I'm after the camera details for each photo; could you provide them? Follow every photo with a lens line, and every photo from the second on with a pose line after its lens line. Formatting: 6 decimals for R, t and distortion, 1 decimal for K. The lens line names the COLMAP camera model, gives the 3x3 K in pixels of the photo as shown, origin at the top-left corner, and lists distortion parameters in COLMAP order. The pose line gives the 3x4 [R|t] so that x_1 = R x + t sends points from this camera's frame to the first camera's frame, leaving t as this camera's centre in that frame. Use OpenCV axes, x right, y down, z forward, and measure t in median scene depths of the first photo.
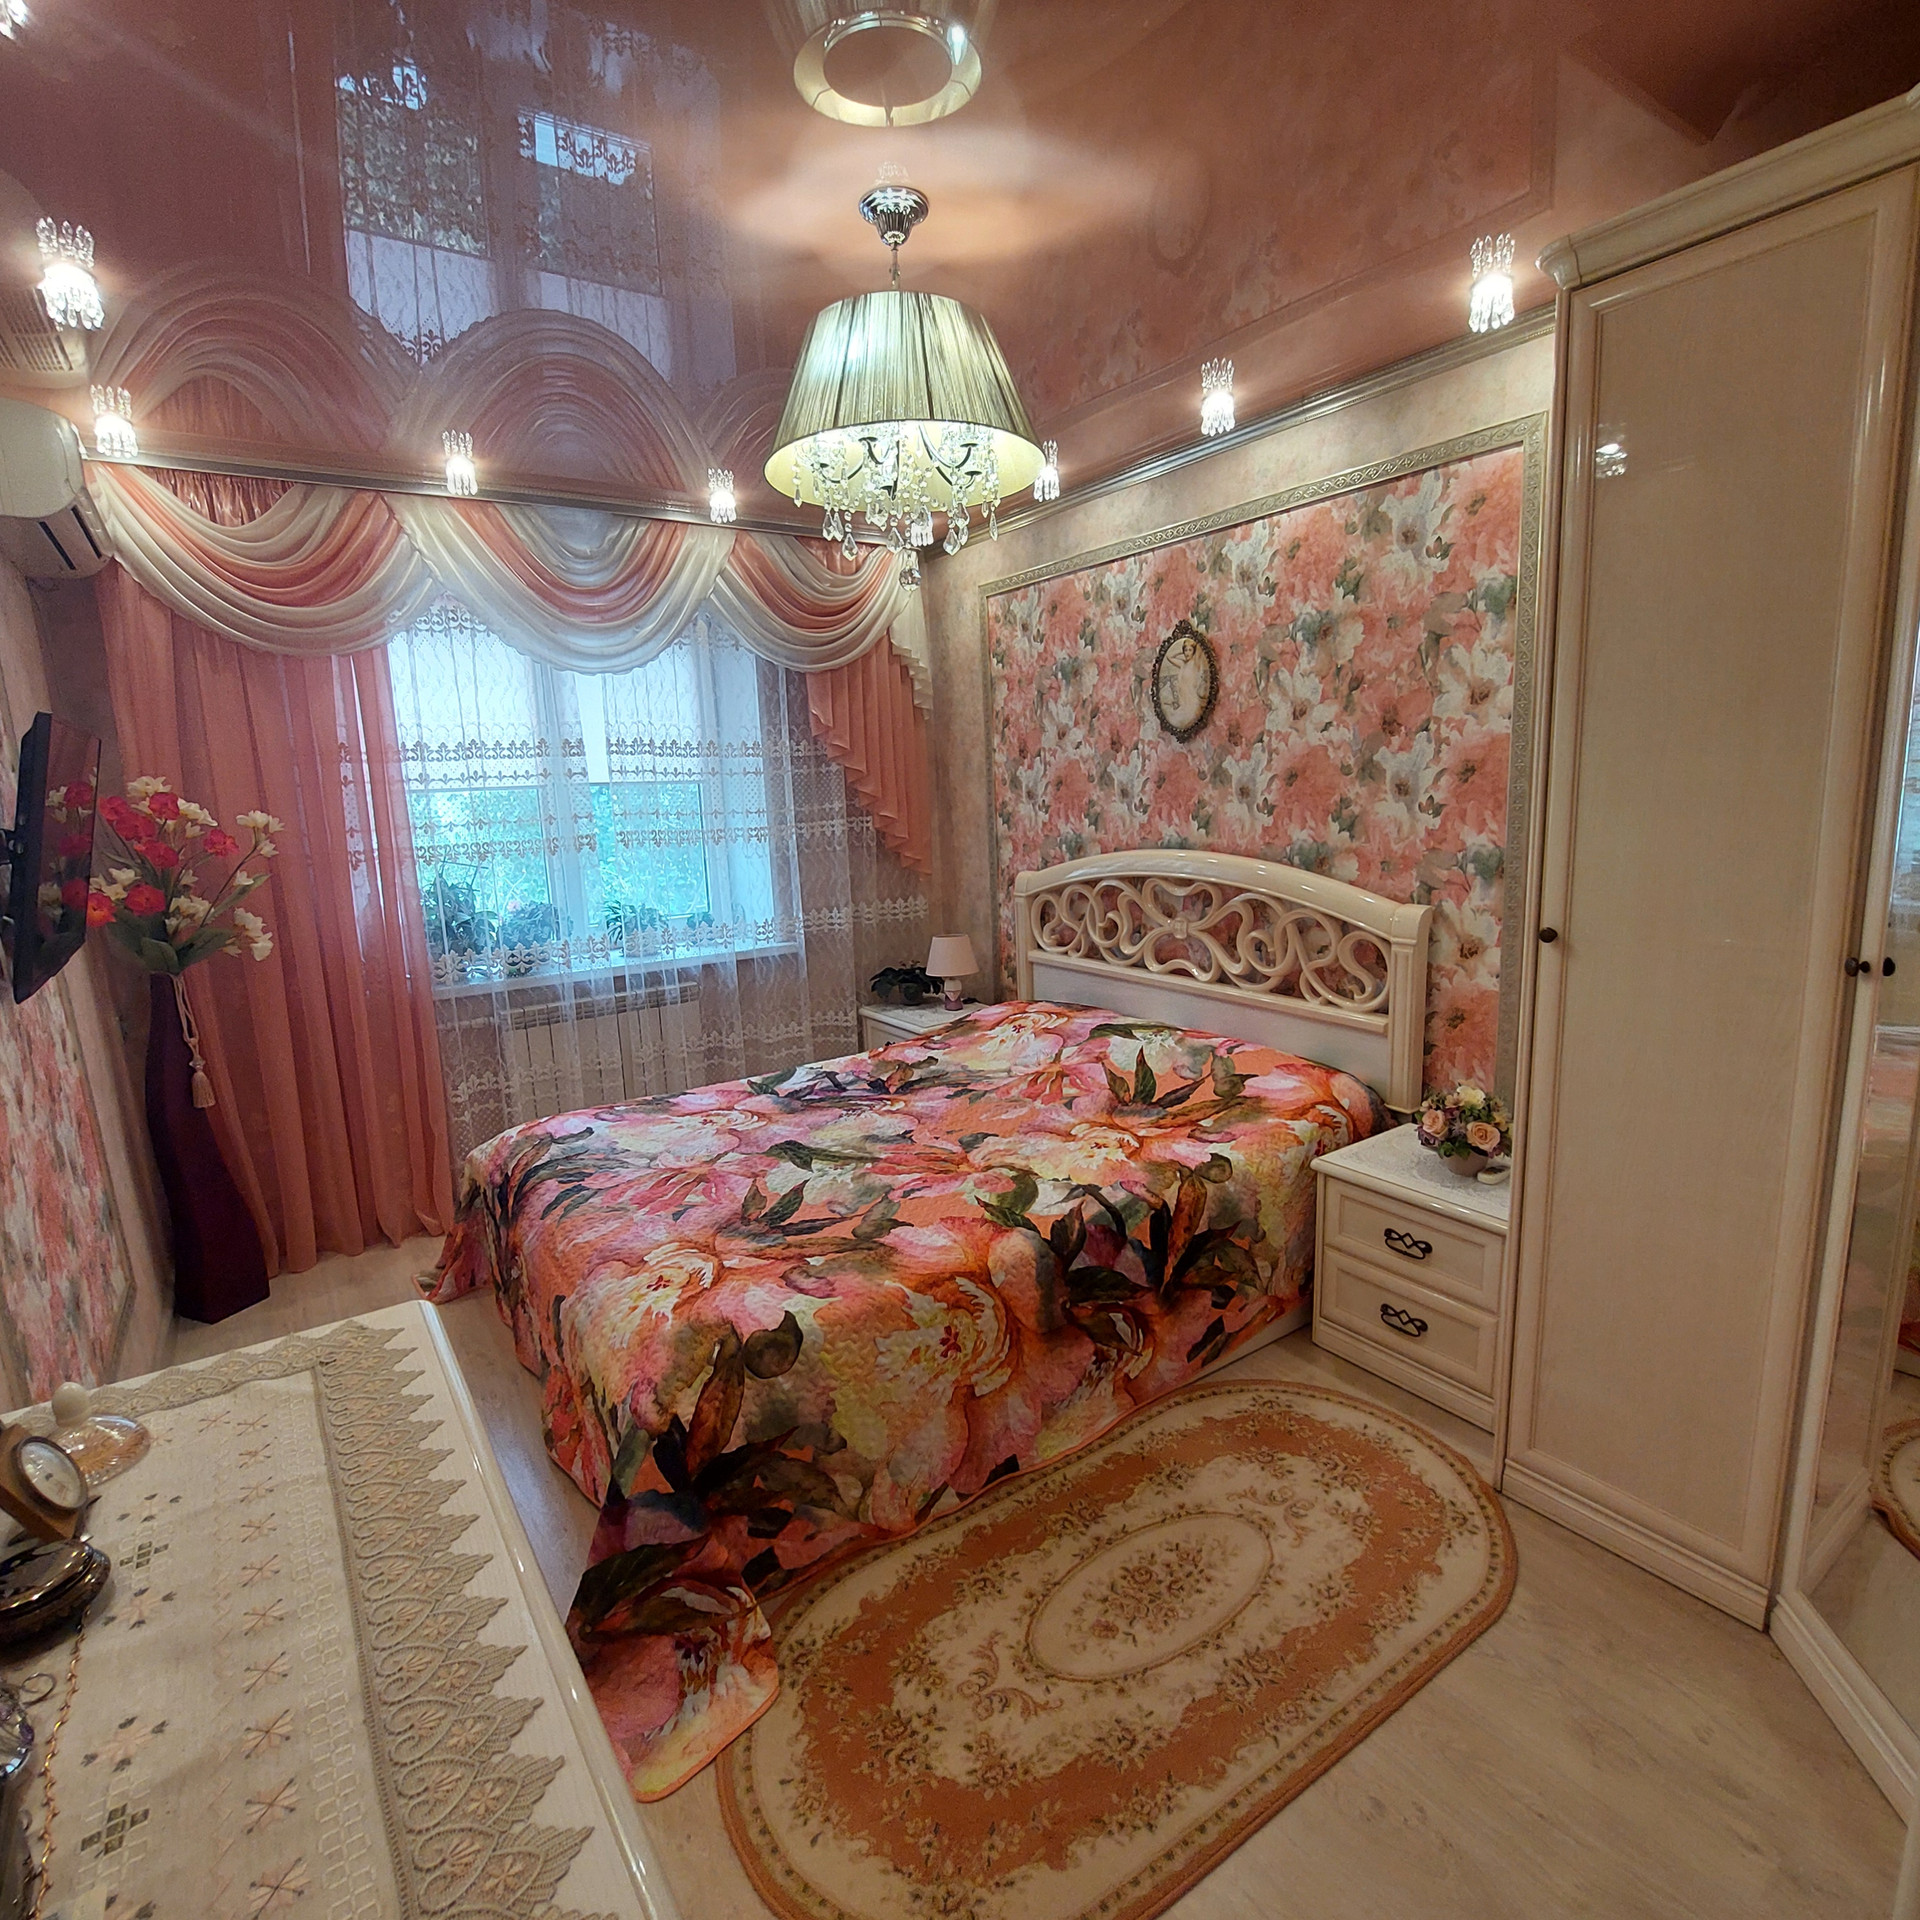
lens RADIAL K [[1026.1, 0, 955.8], [0, 1026.1, 964.0], [0, 0, 1]] dist [-0.013626, -0.004921]
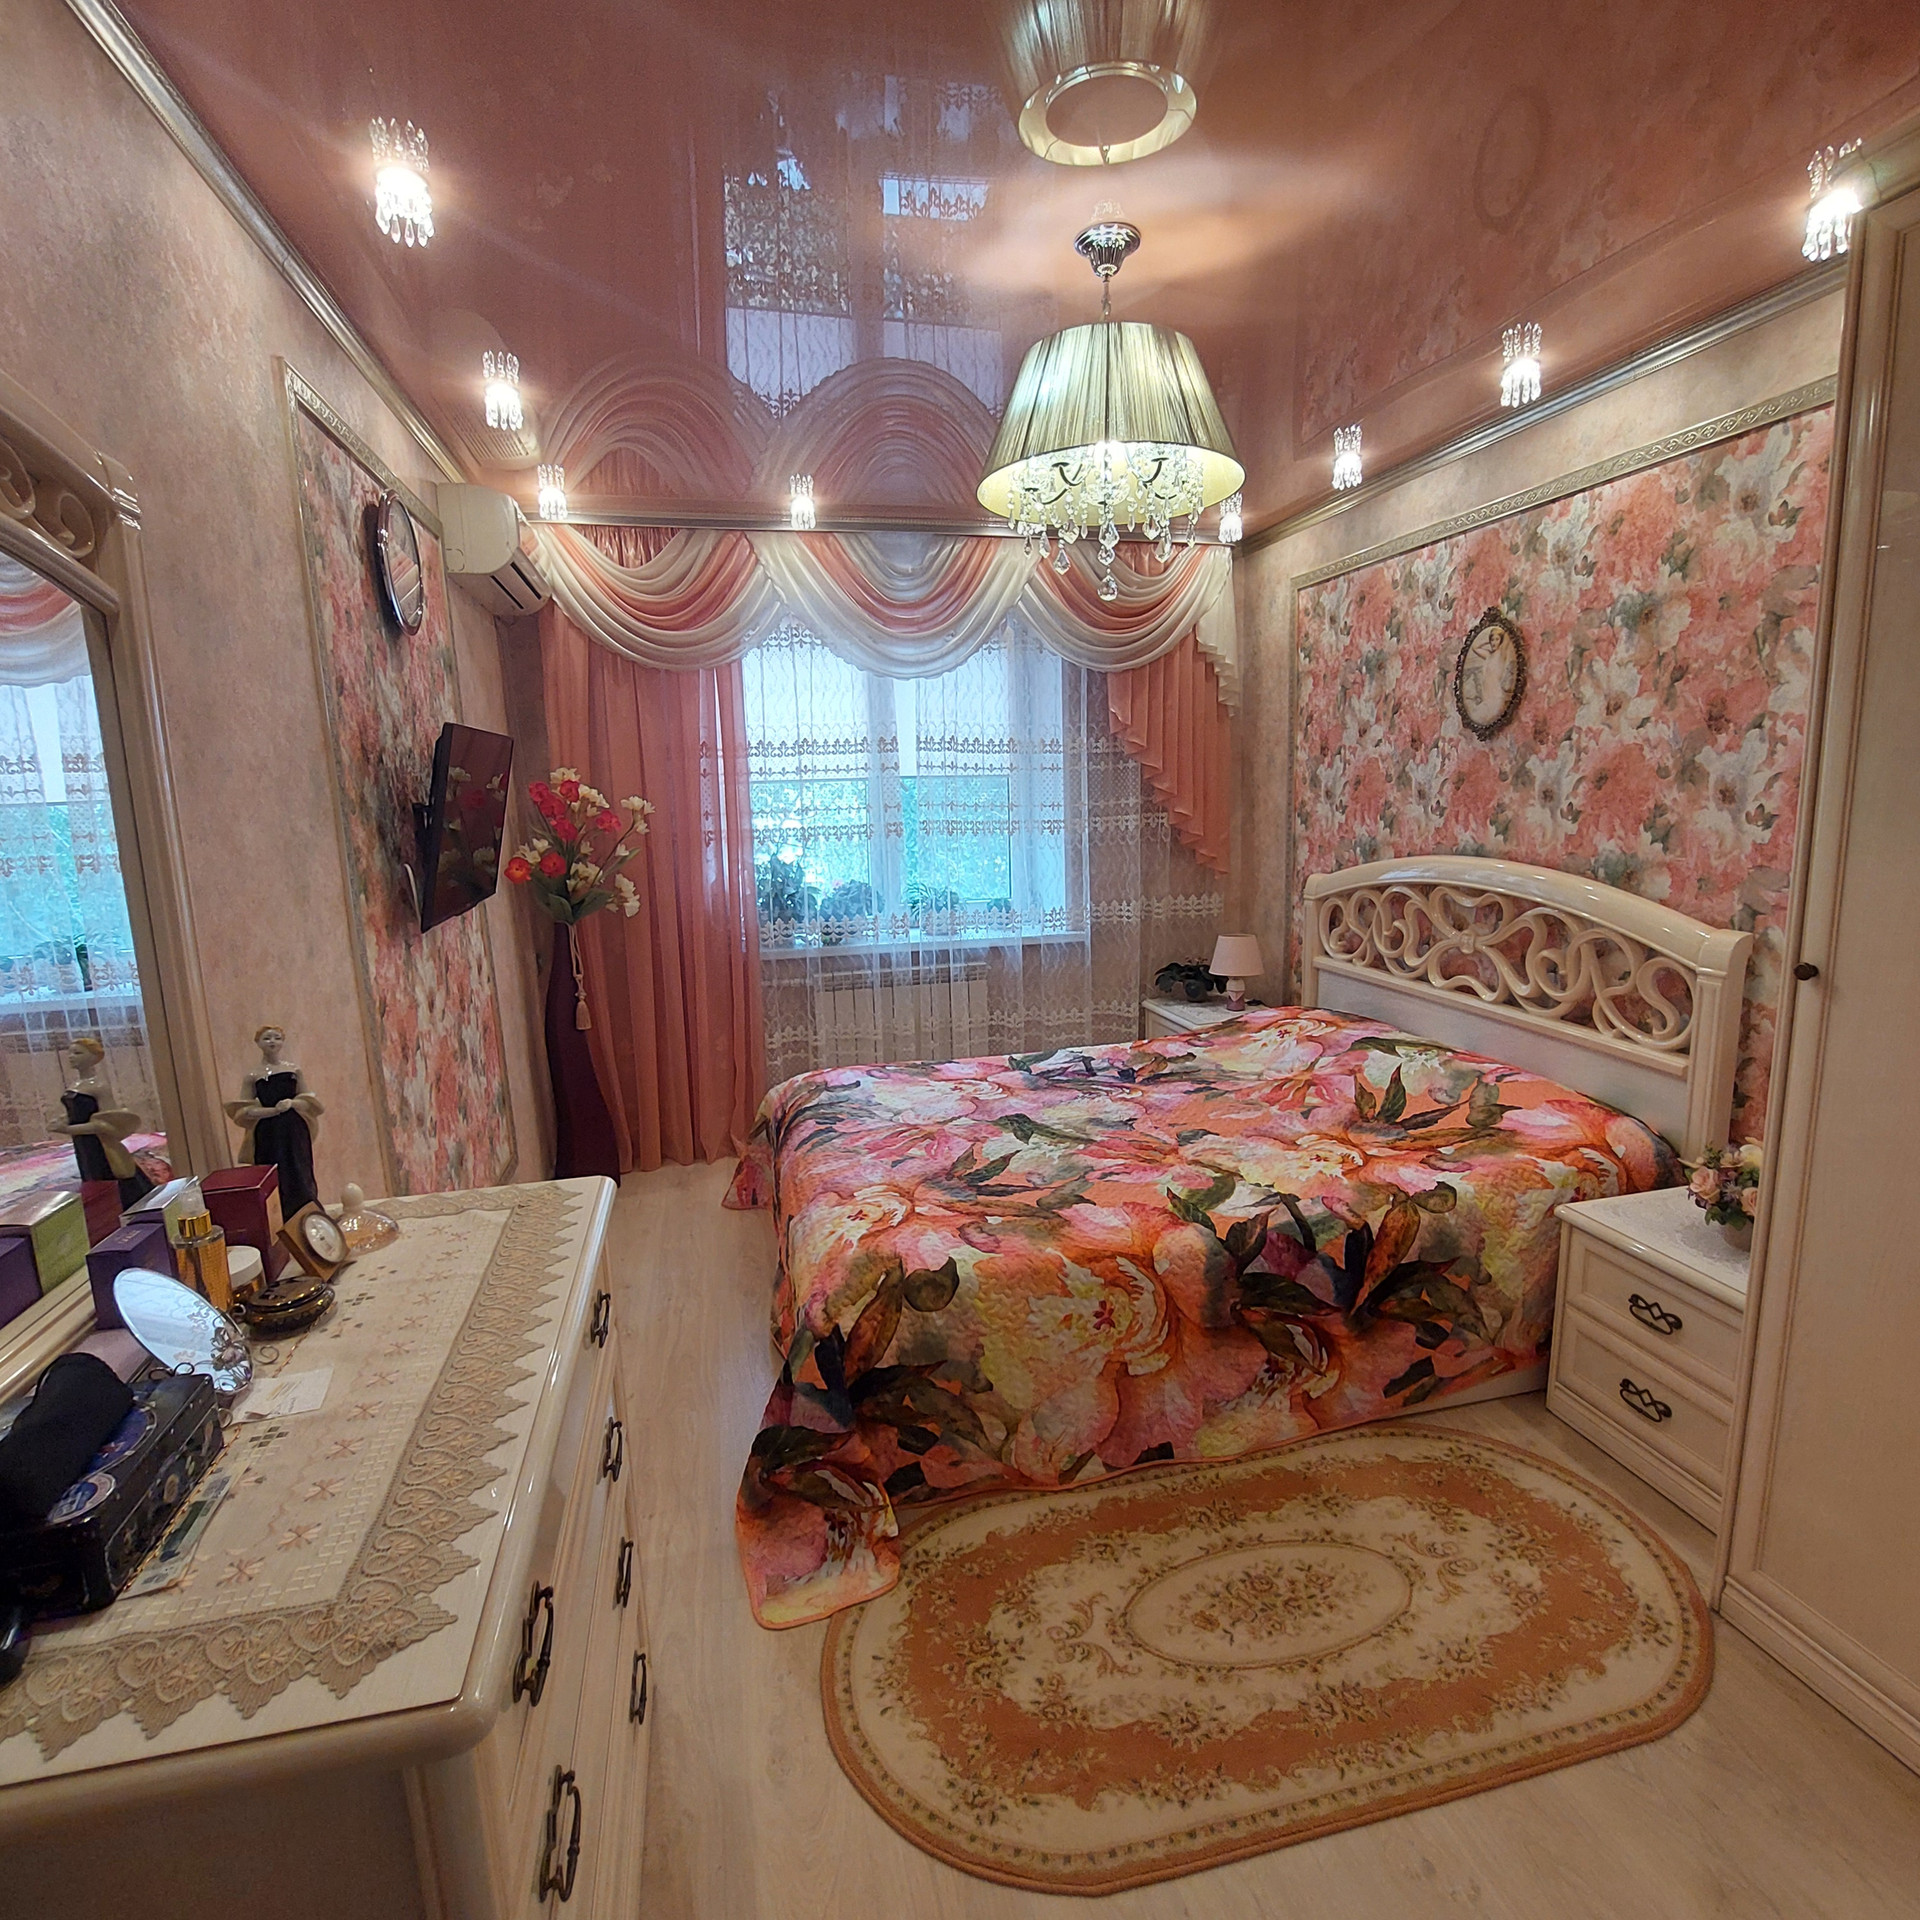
lens RADIAL K [[1026.1, 0, 952.2], [0, 1026.1, 956.7], [0, 0, 1]] dist [-0.013626, -0.004921]
pose [[0.931015, 0.072543, -0.357700, 0.139519], [-0.072786, 0.997265, 0.012804, 0.000460], [0.357651, 0.014115, 0.933749, -0.026465]]
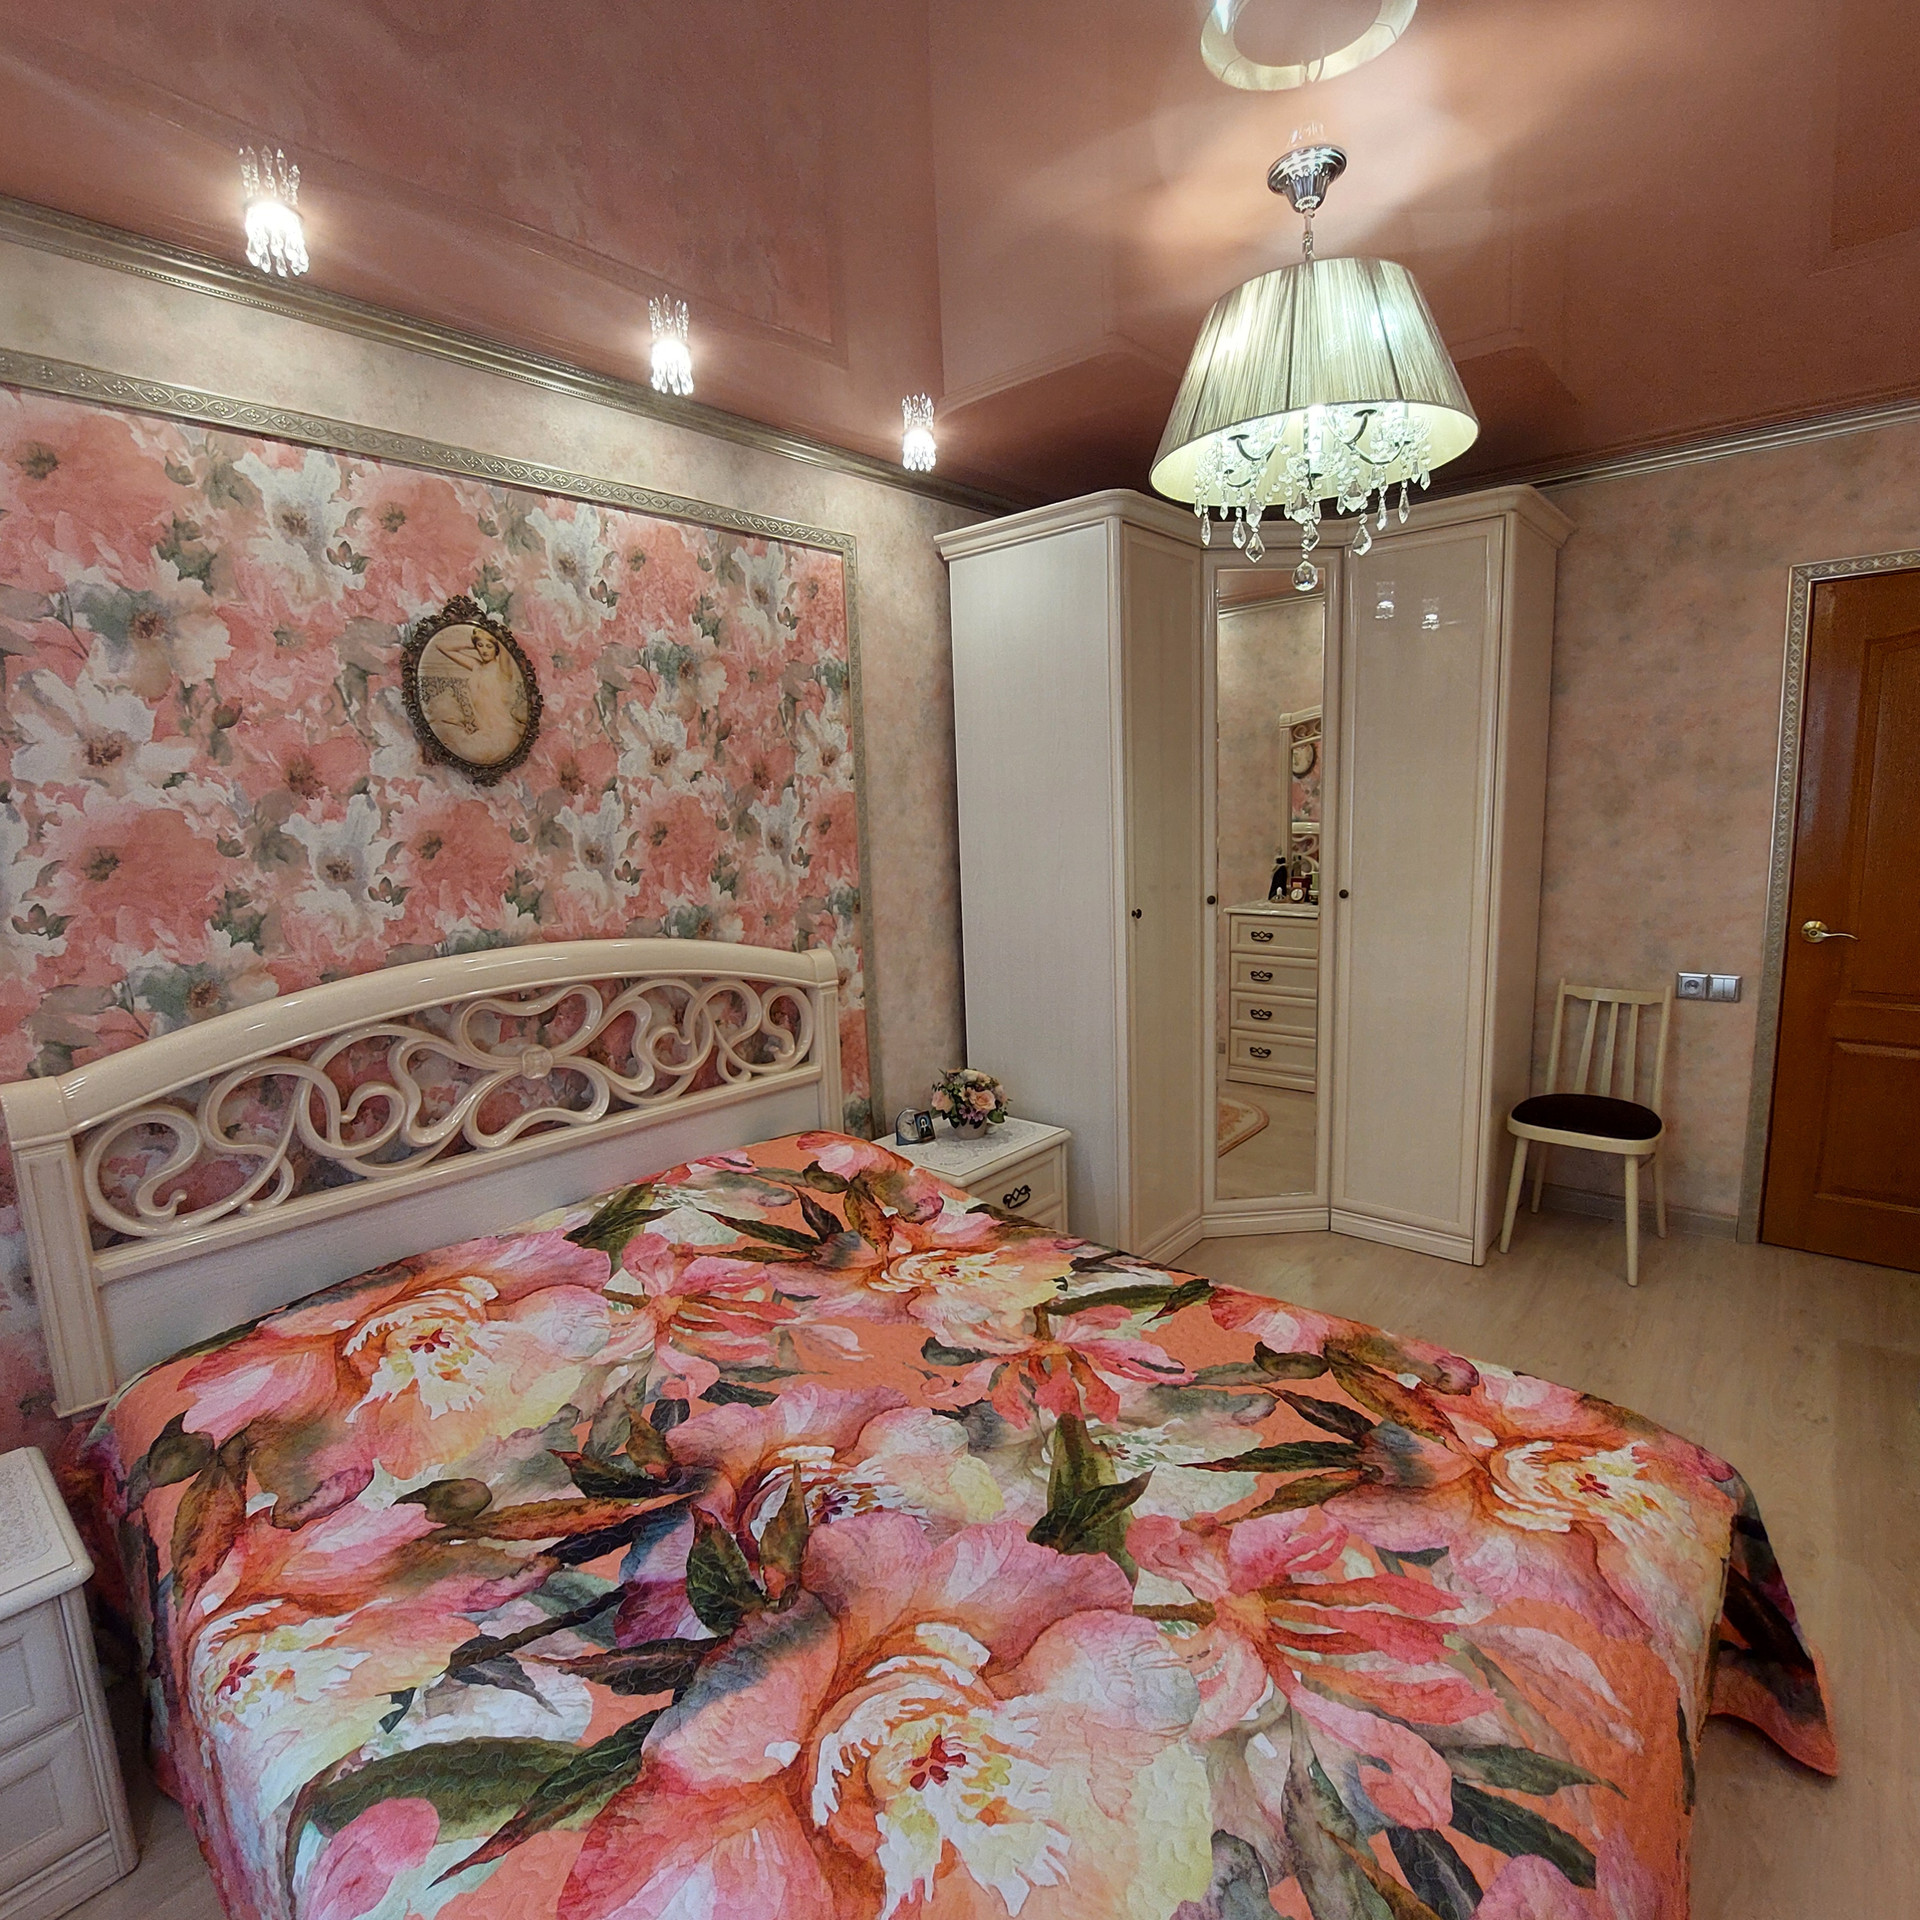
lens RADIAL K [[1026.1, 0, 961.6], [0, 1026.1, 963.4], [0, 0, 1]] dist [-0.013626, -0.004921]
pose [[-0.257682, -0.096235, 0.961425, -0.573581], [0.218896, 0.963343, 0.155096, -0.166022], [-0.941108, 0.250418, -0.227170, 1.043771]]
